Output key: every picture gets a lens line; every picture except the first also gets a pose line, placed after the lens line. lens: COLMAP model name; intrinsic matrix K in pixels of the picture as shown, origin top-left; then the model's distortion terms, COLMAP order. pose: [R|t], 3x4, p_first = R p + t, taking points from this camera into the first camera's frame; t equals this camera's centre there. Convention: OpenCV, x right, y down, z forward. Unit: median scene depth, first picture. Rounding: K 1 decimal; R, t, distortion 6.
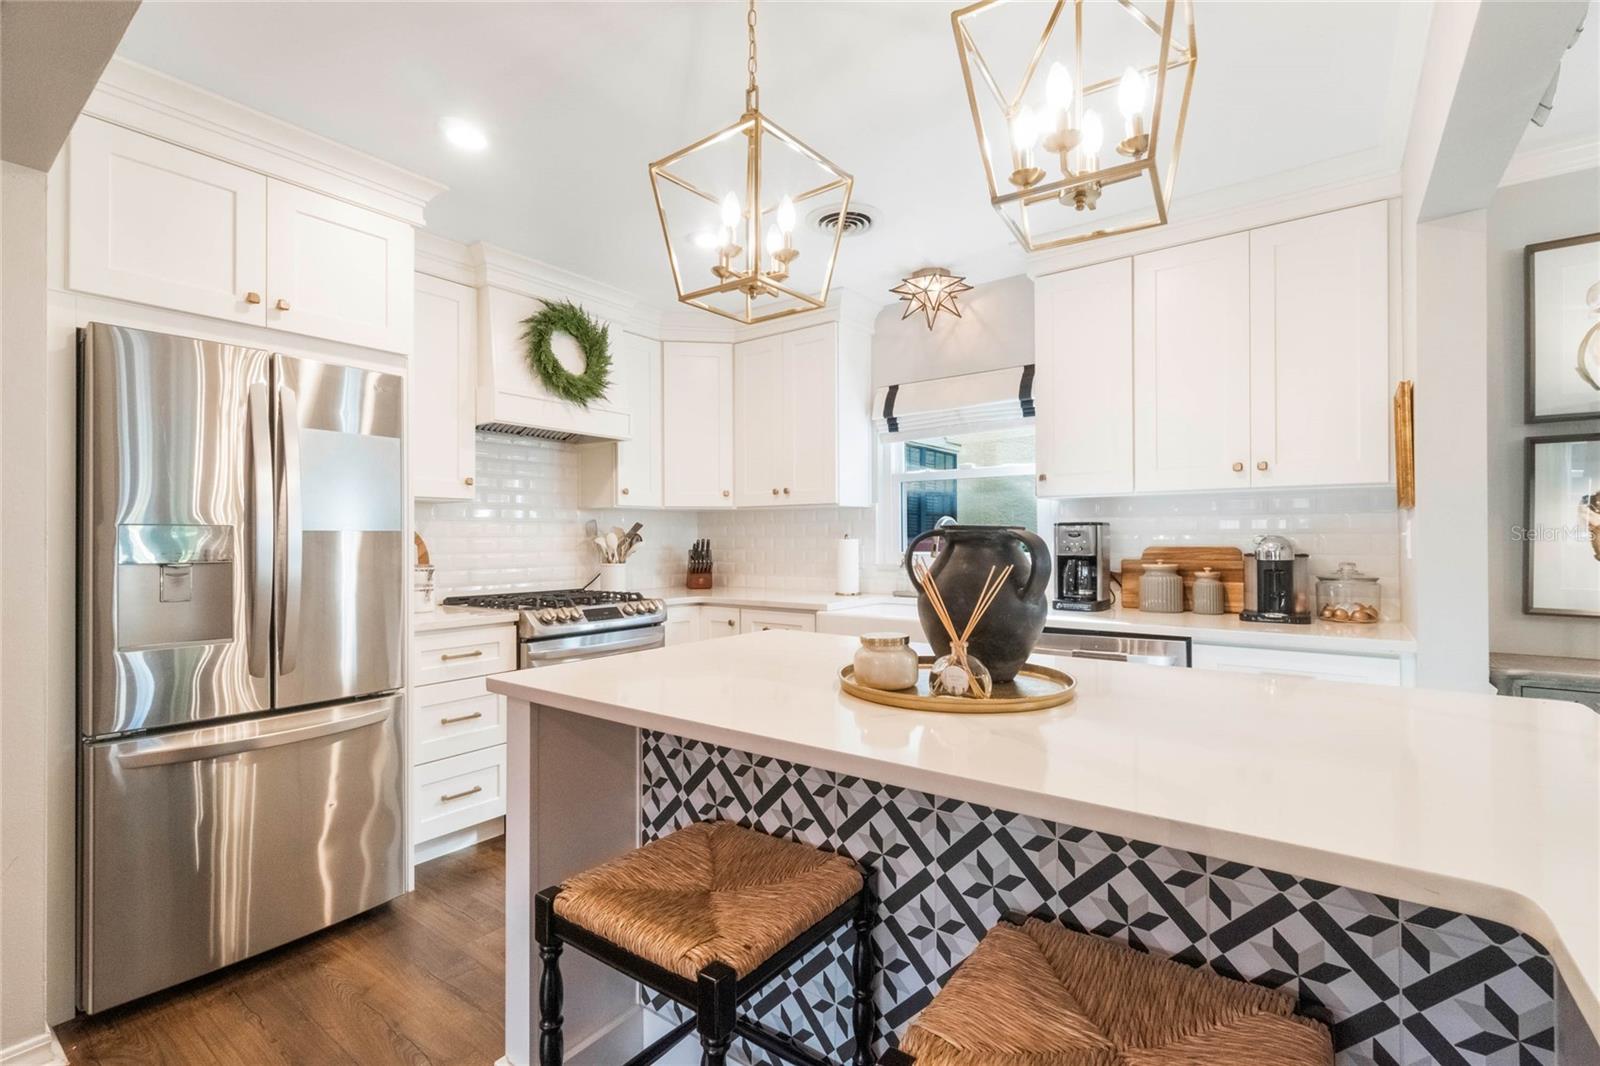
lens RADIAL K [[723.3, 0, 800.5], [0, 723.3, 539.8], [0, 0, 1]] dist [0.000261, 0.001980]
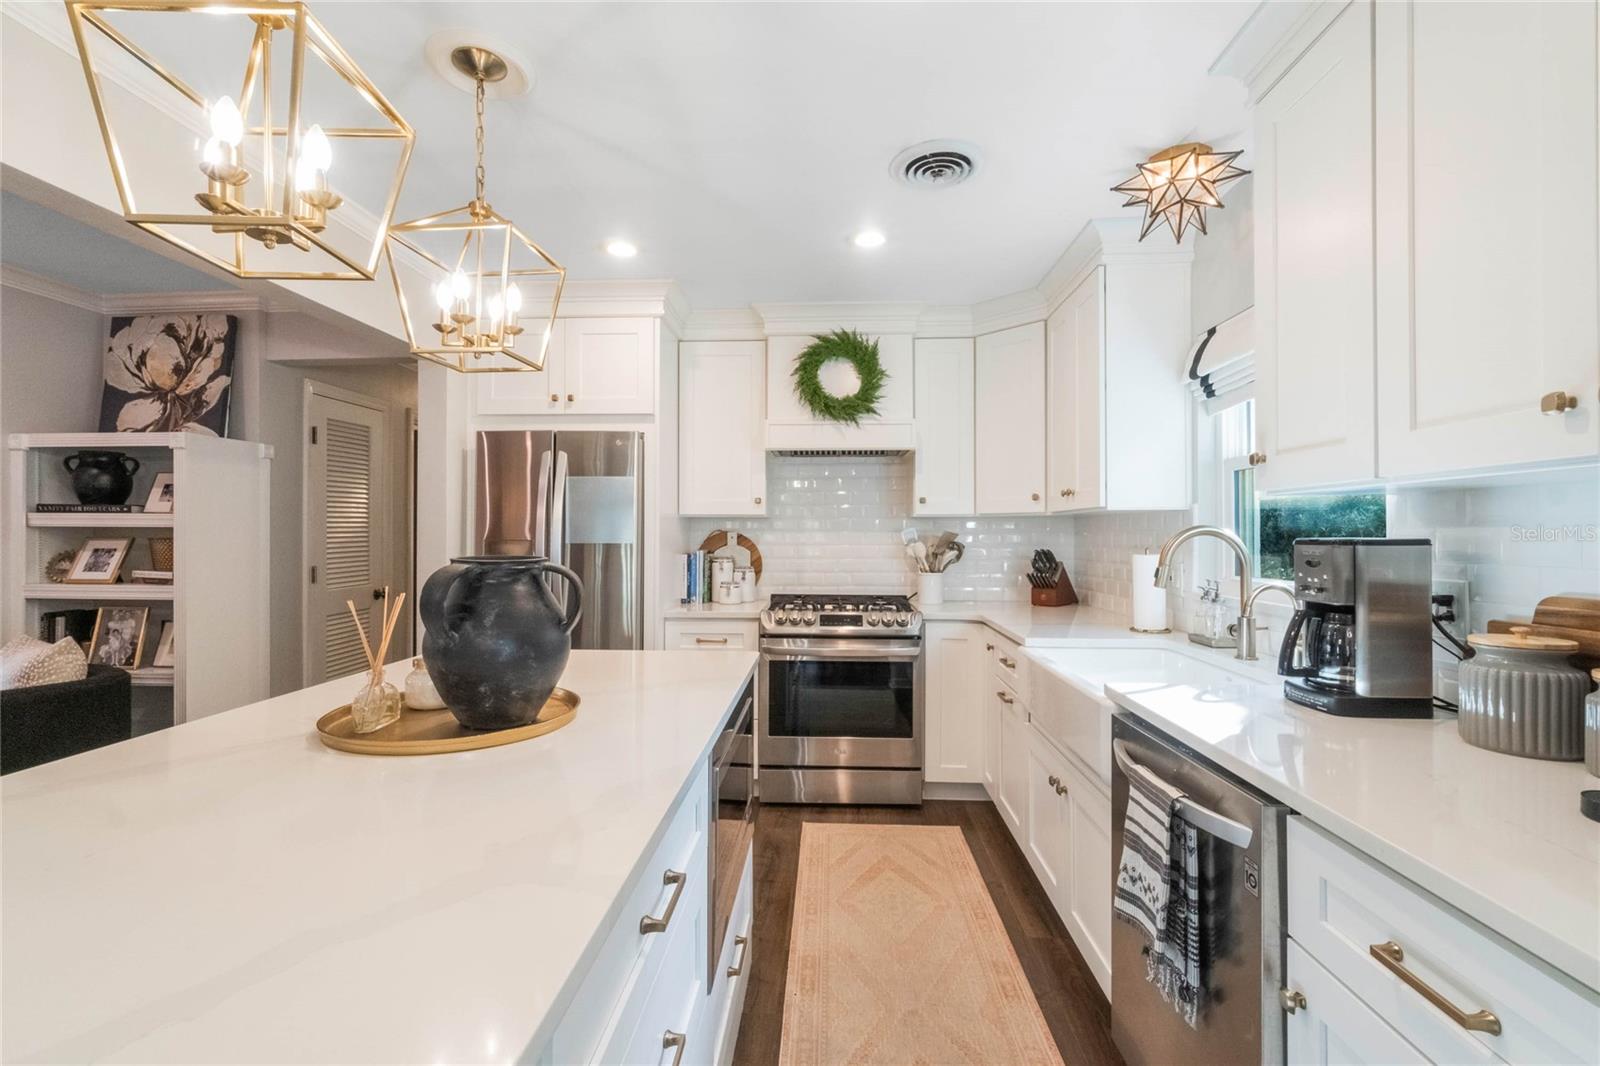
lens RADIAL K [[723.3, 0, 791.6], [0, 723.3, 528.3], [0, 0, 1]] dist [0.000261, 0.001980]
pose [[0.547522, -0.002745, -0.836787, 0.573938], [-0.006852, 0.999946, -0.007763, -0.023527], [0.836763, 0.009984, 0.547474, 0.370535]]
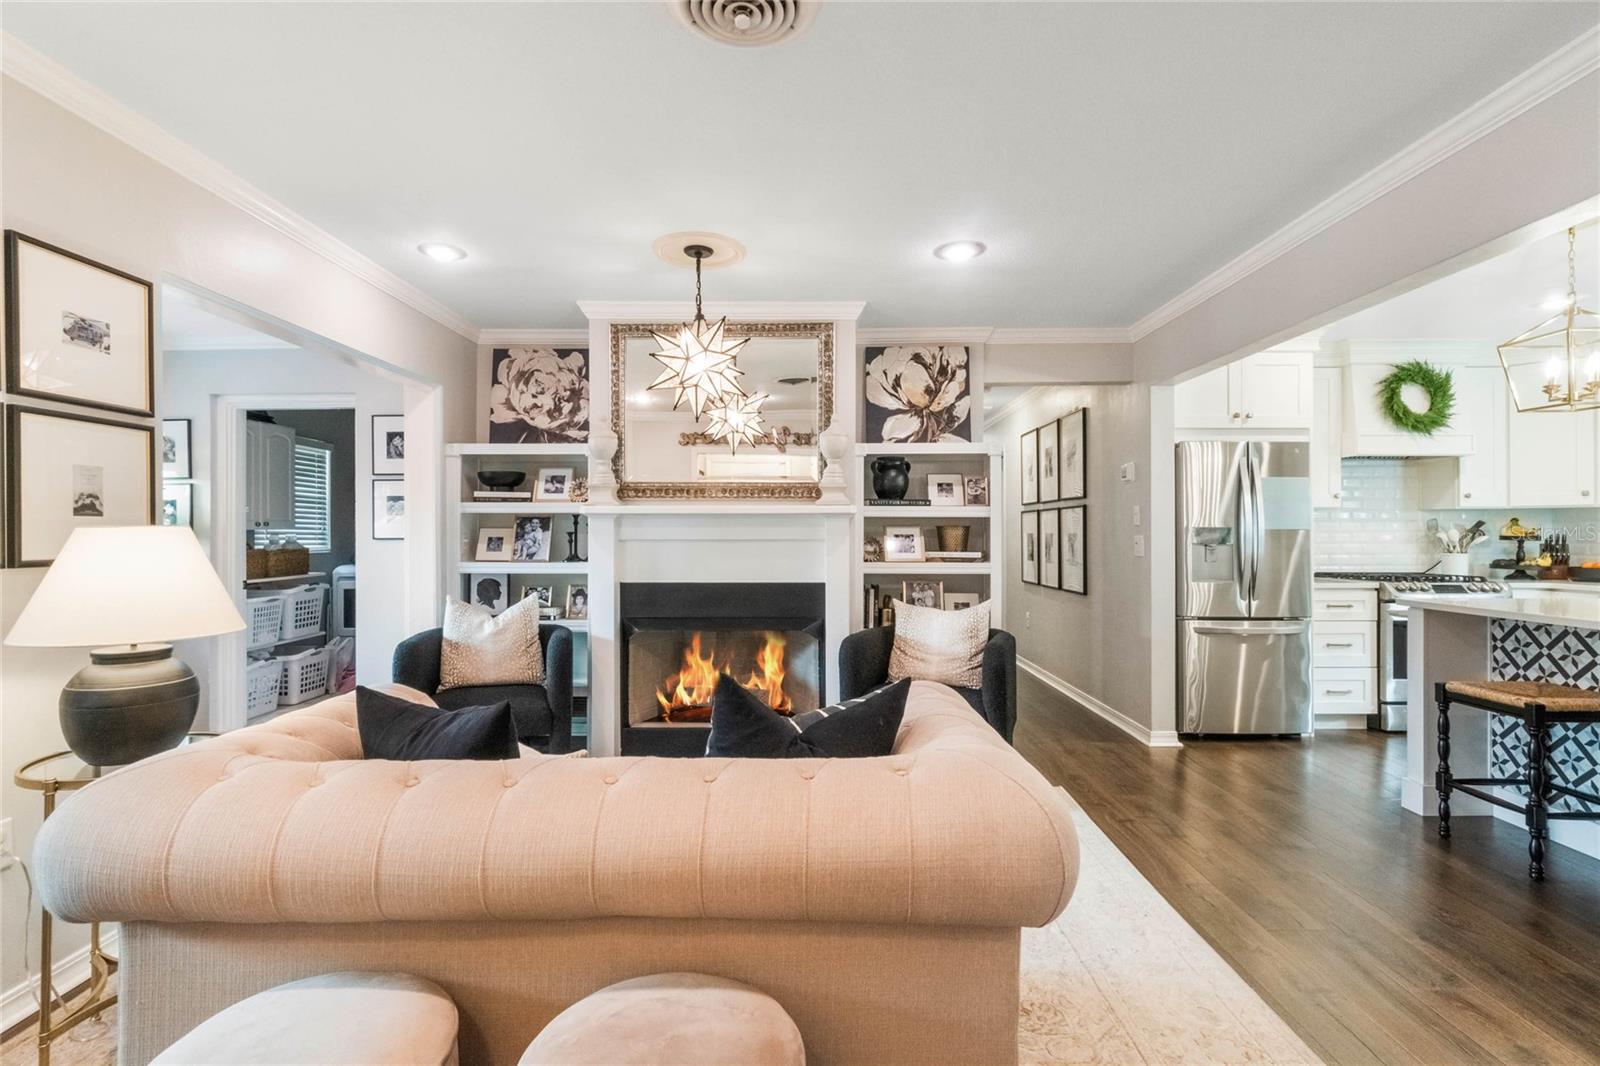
lens RADIAL K [[789.7, 0, 789.3], [0, 789.7, 516.8], [0, 0, 1]] dist [0.002663, -0.001090]
pose [[0.593455, -0.002643, -0.804863, 0.190956], [-0.005639, 0.999956, -0.007441, -0.016389], [0.804847, 0.008954, 0.593414, -0.888412]]
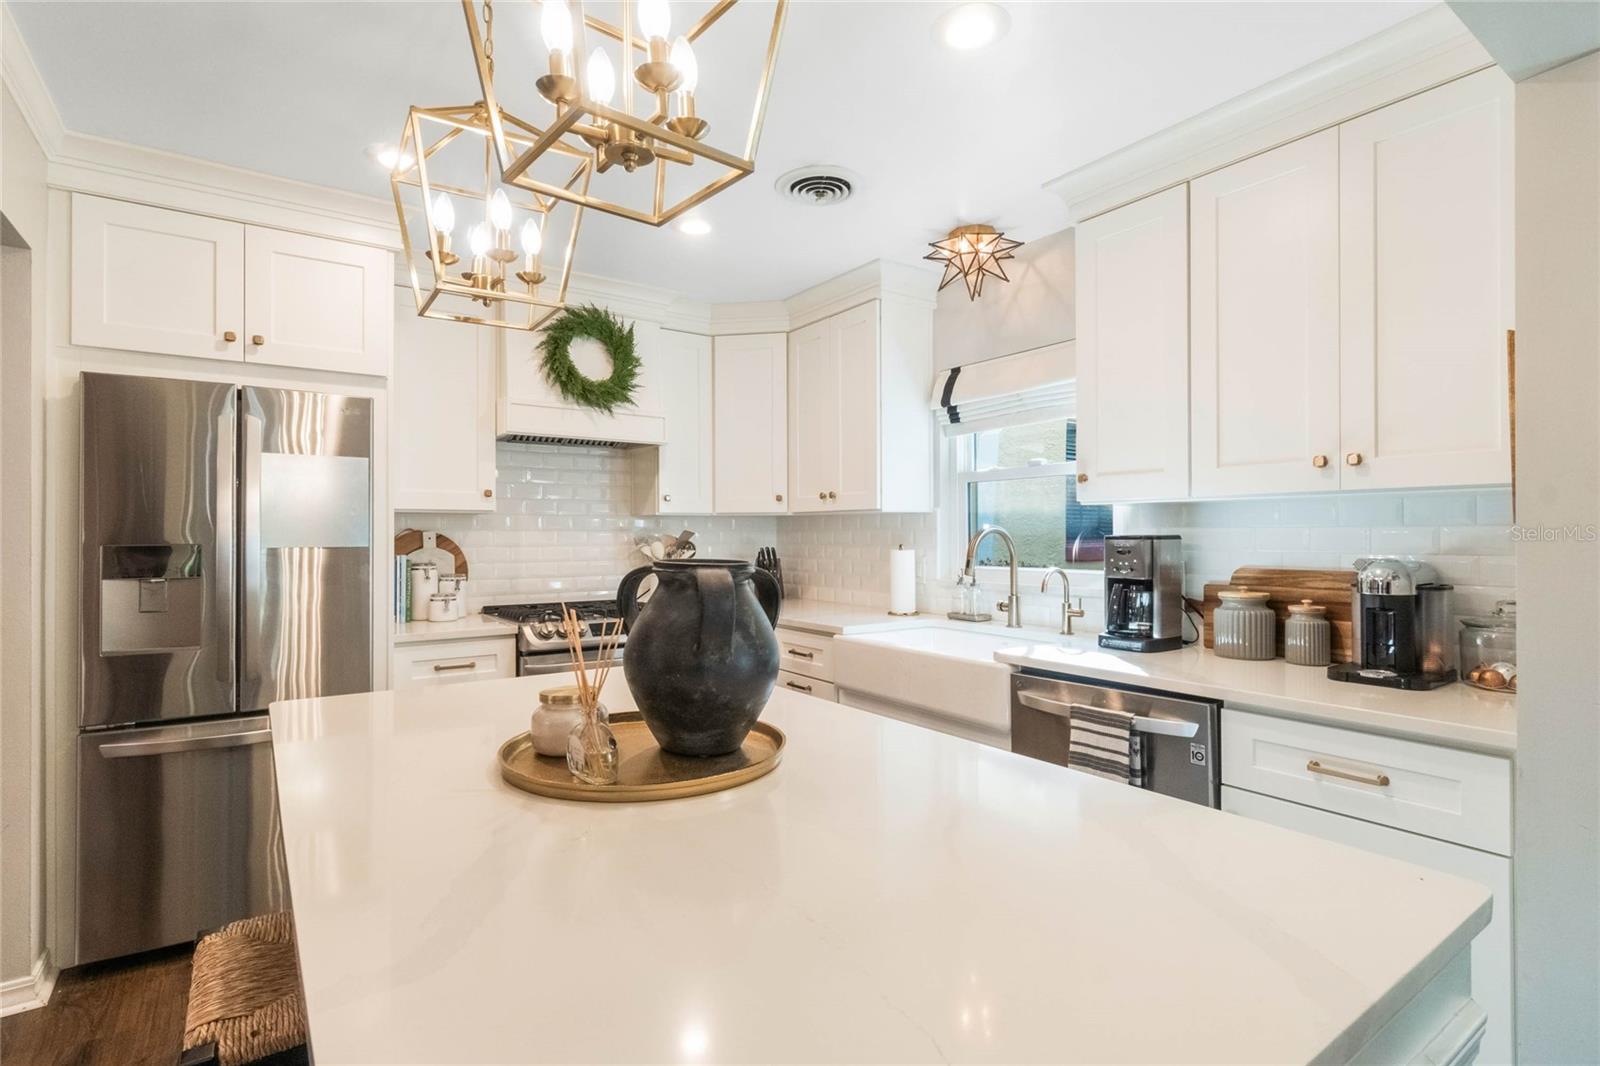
lens RADIAL K [[789.7, 0, 804.2], [0, 789.7, 532.2], [0, 0, 1]] dist [0.002663, -0.001090]
pose [[0.950190, 0.000768, -0.311670, 0.297963], [-0.001706, 0.999995, -0.002735, -0.023255], [0.311666, 0.003130, 0.950186, 0.087317]]
